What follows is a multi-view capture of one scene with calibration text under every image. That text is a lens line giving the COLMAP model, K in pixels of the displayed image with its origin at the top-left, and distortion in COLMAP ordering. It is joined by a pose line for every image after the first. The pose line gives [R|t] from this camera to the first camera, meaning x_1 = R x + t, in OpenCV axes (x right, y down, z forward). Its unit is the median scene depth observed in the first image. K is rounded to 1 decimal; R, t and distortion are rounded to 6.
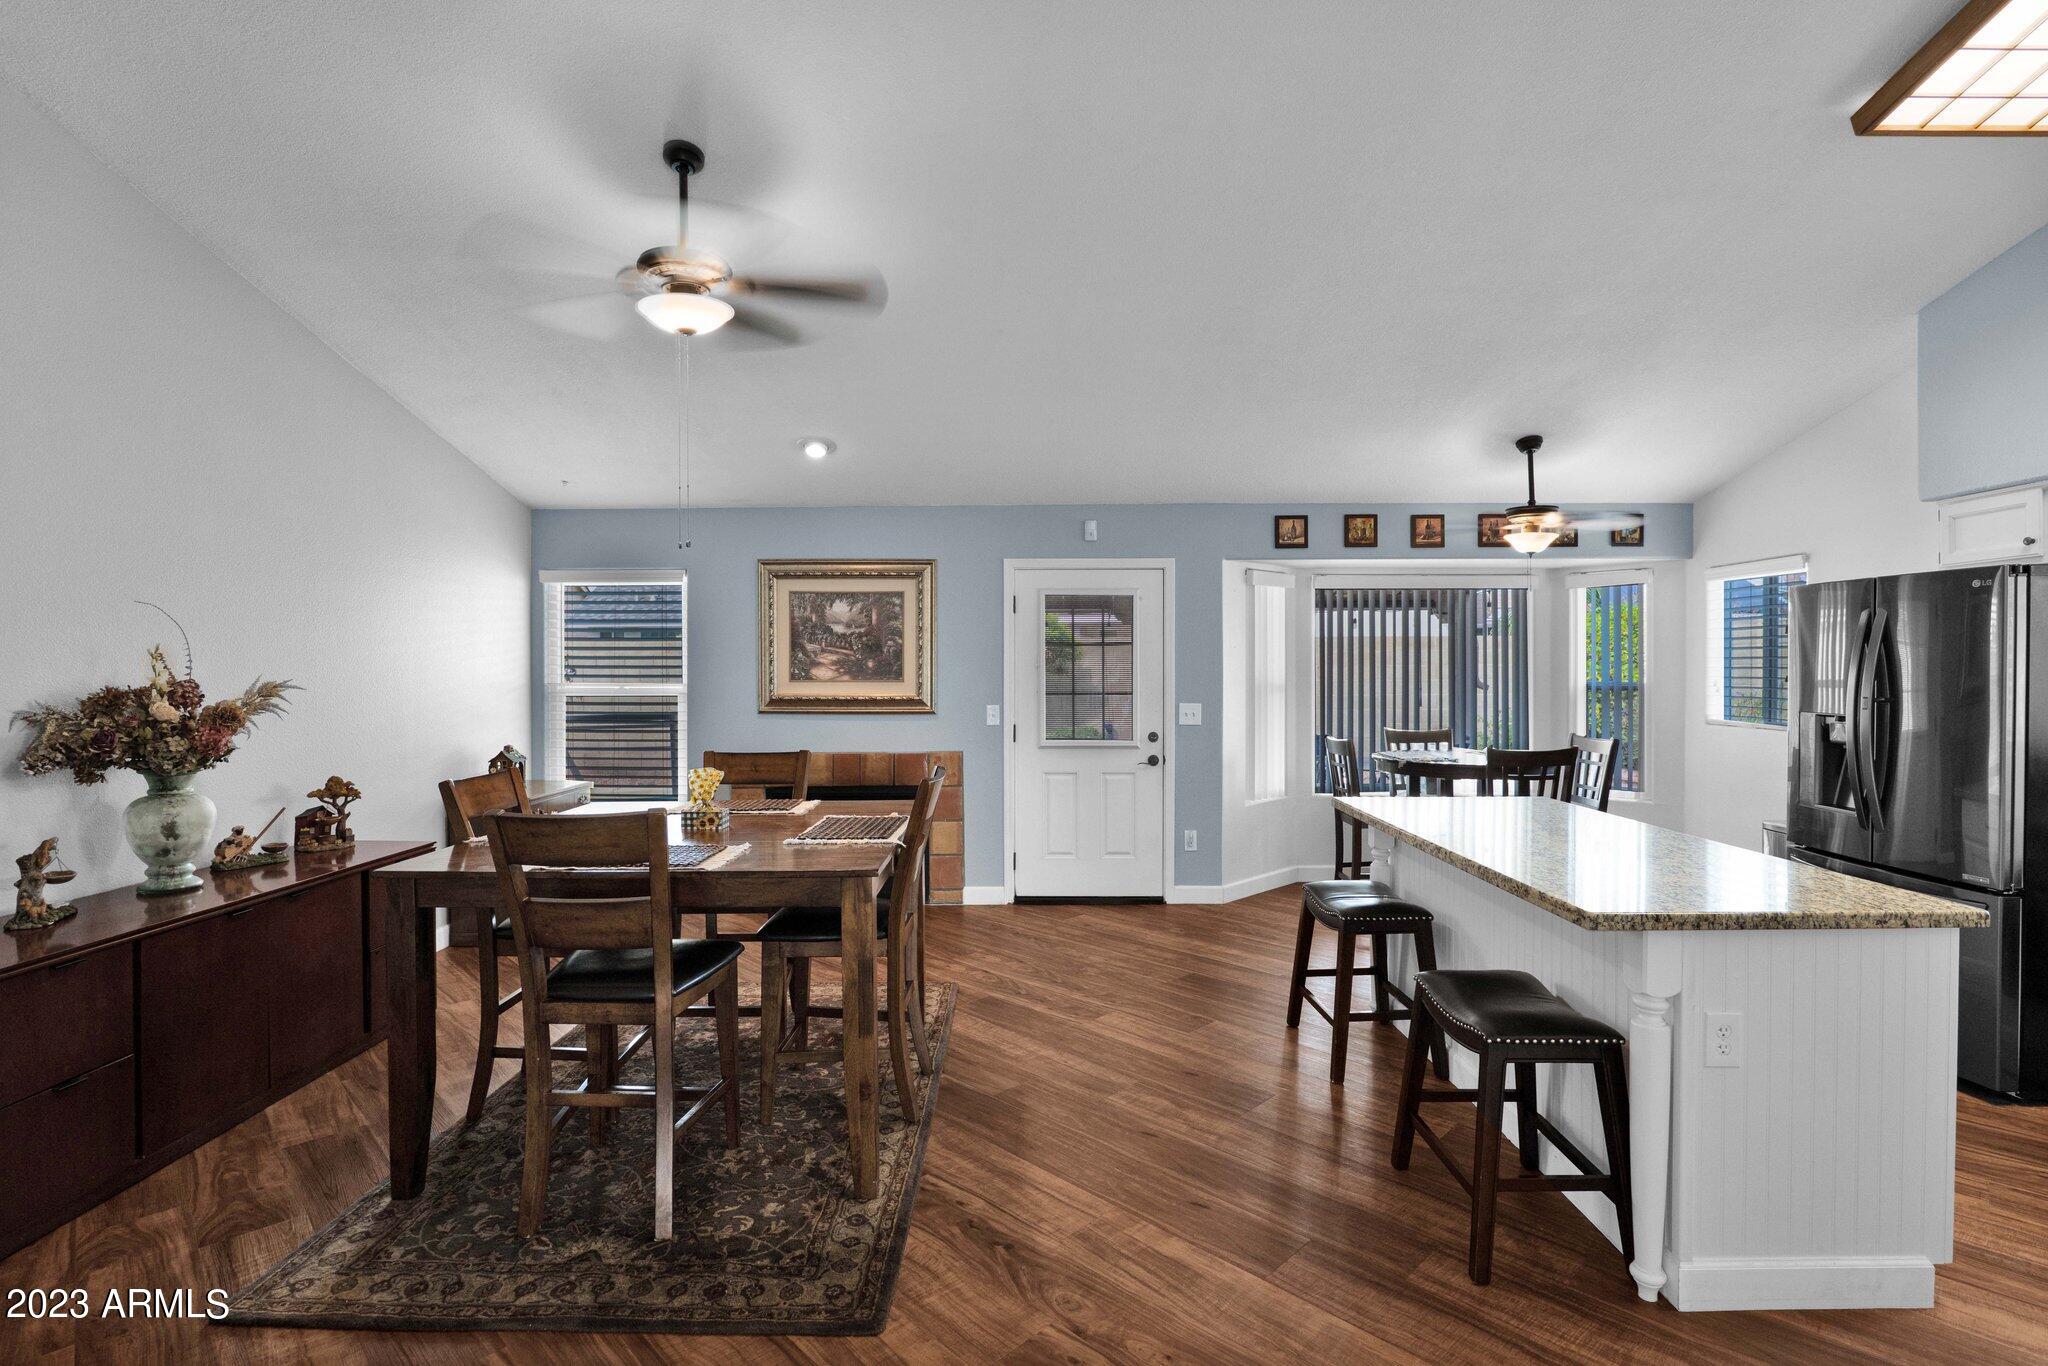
lens RADIAL K [[968.4, 0, 1017.4], [0, 968.4, 677.5], [0, 0, 1]] dist [-0.000673, 0.001022]
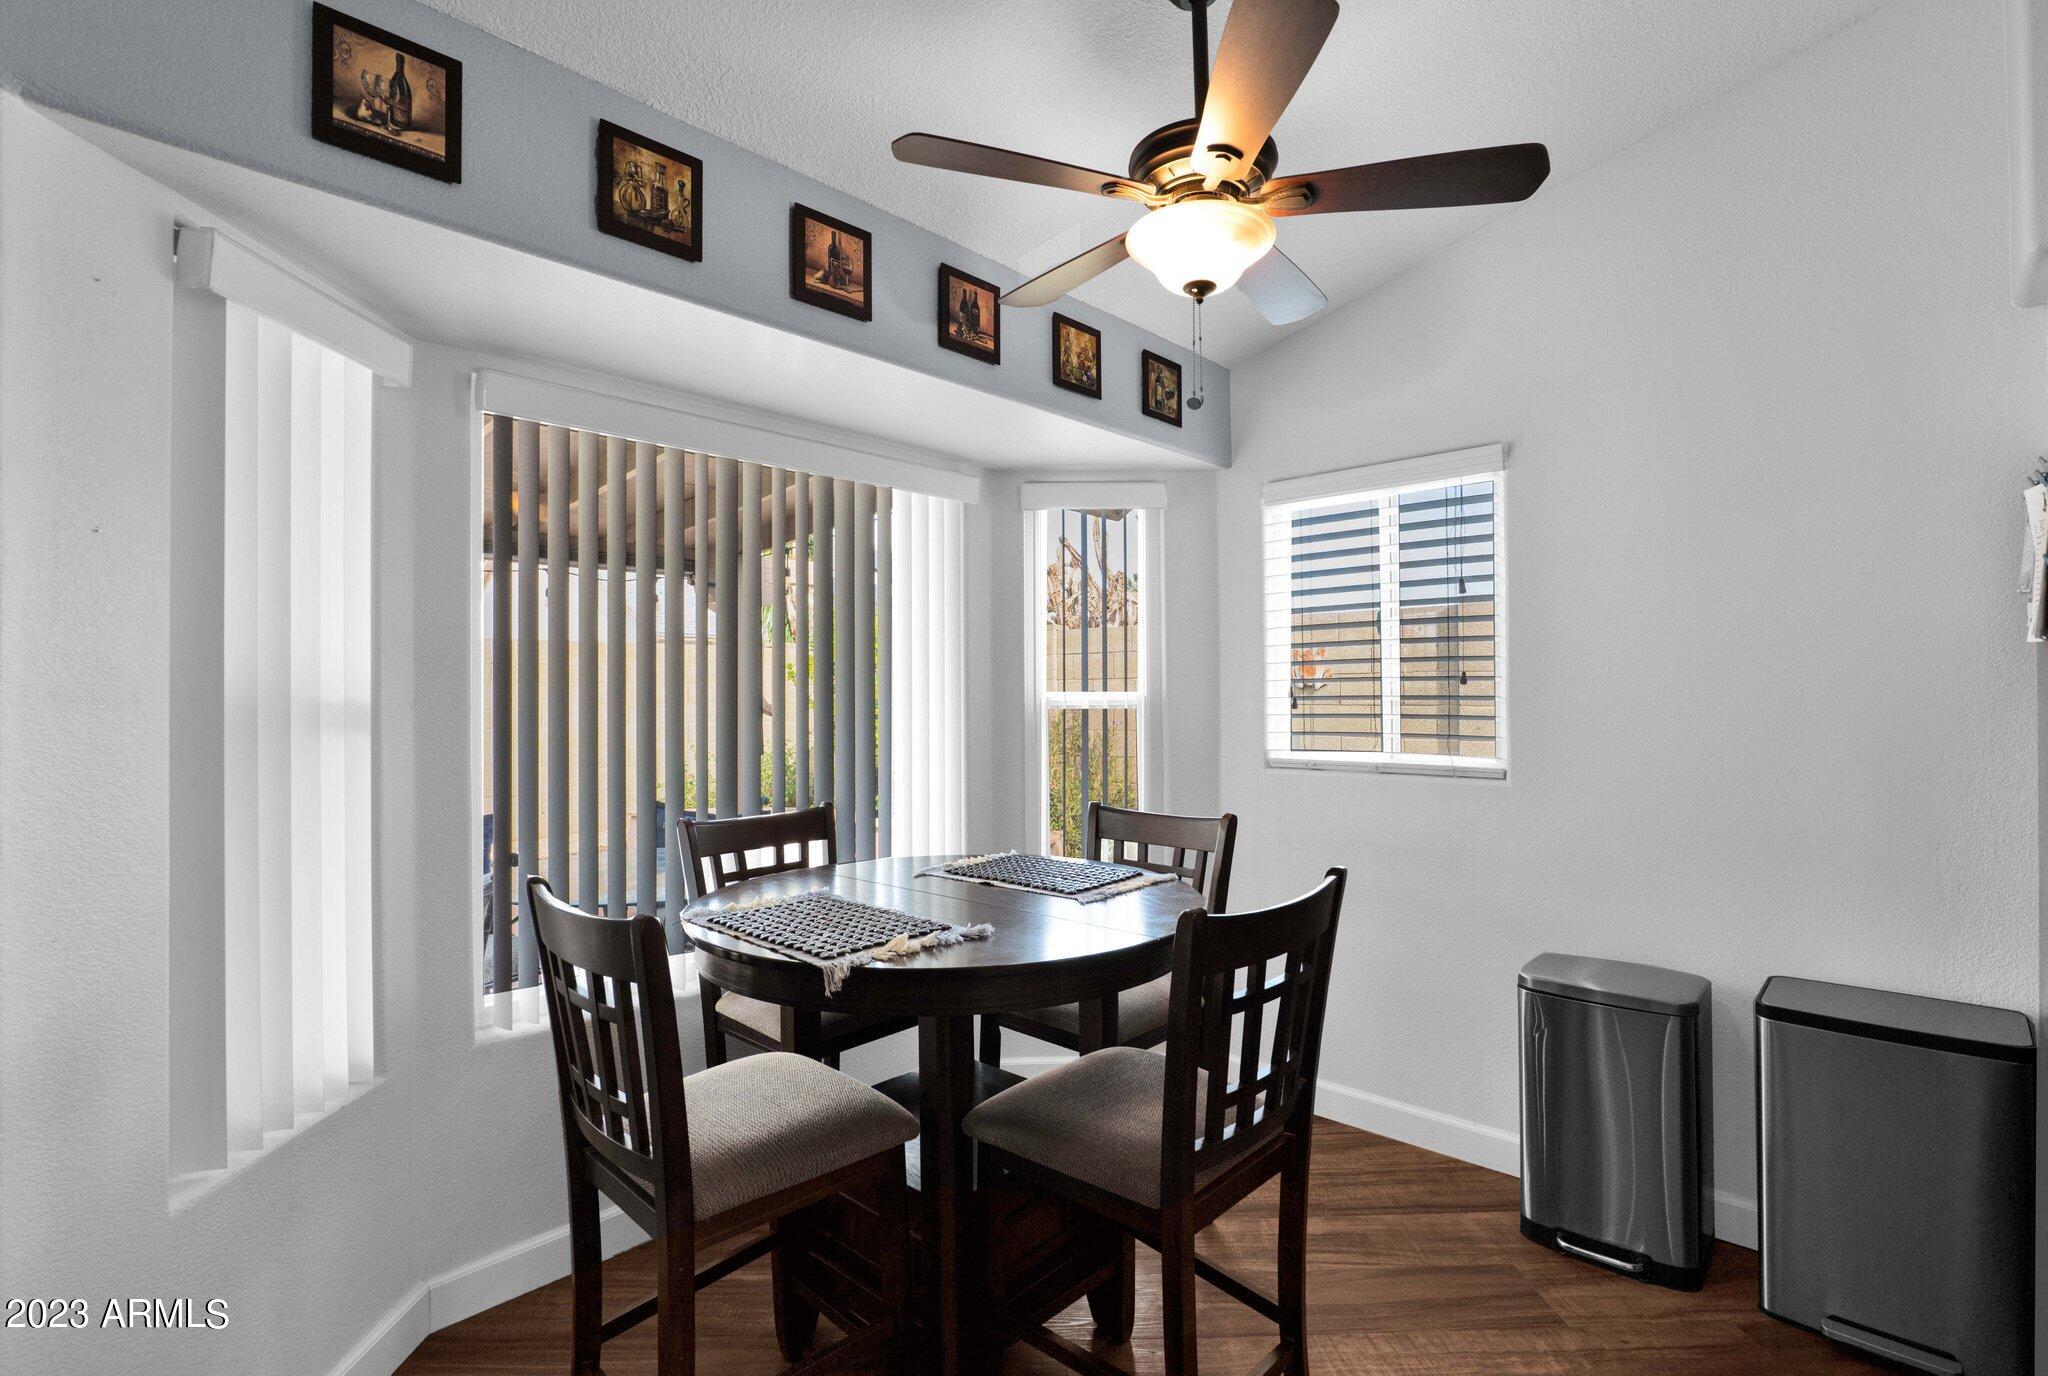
lens RADIAL K [[968.4, 0, 1022.6], [0, 968.4, 692.6], [0, 0, 1]] dist [-0.000673, 0.001022]
pose [[0.667703, 0.003593, 0.744419, 0.206722], [0.011295, 0.999824, -0.014957, 0.012093], [-0.744342, 0.018395, 0.667546, 0.714526]]
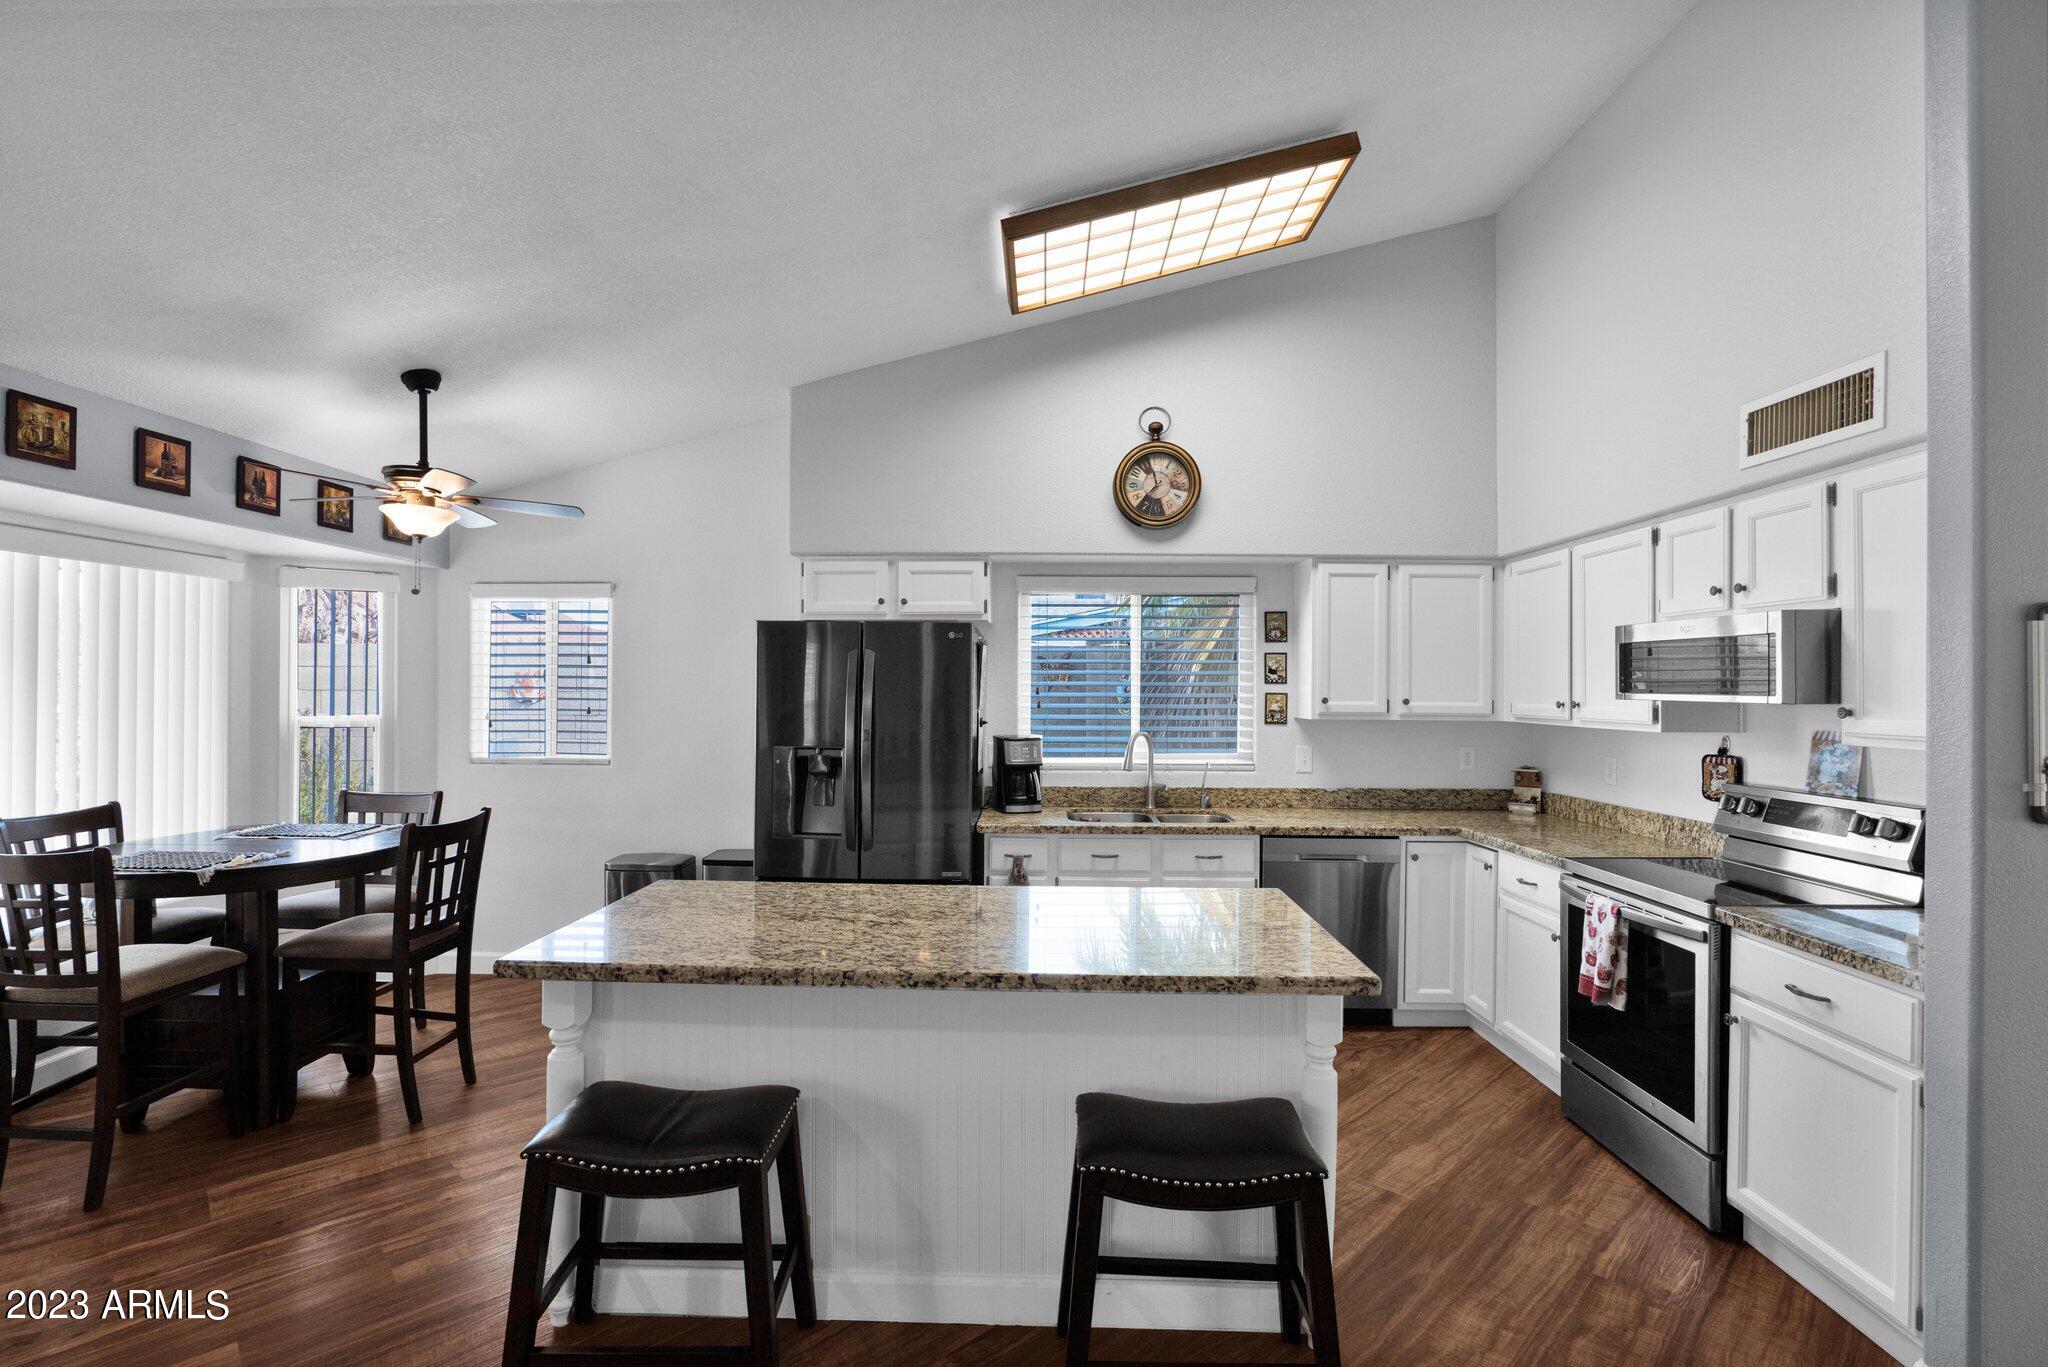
lens RADIAL K [[968.4, 0, 994.6], [0, 968.4, 681.5], [0, 0, 1]] dist [-0.000673, 0.001022]
pose [[0.028392, 0.011911, 0.999526, -0.135055], [0.005337, 0.999913, -0.012067, -0.011854], [-0.999583, 0.005677, 0.028326, 0.492027]]
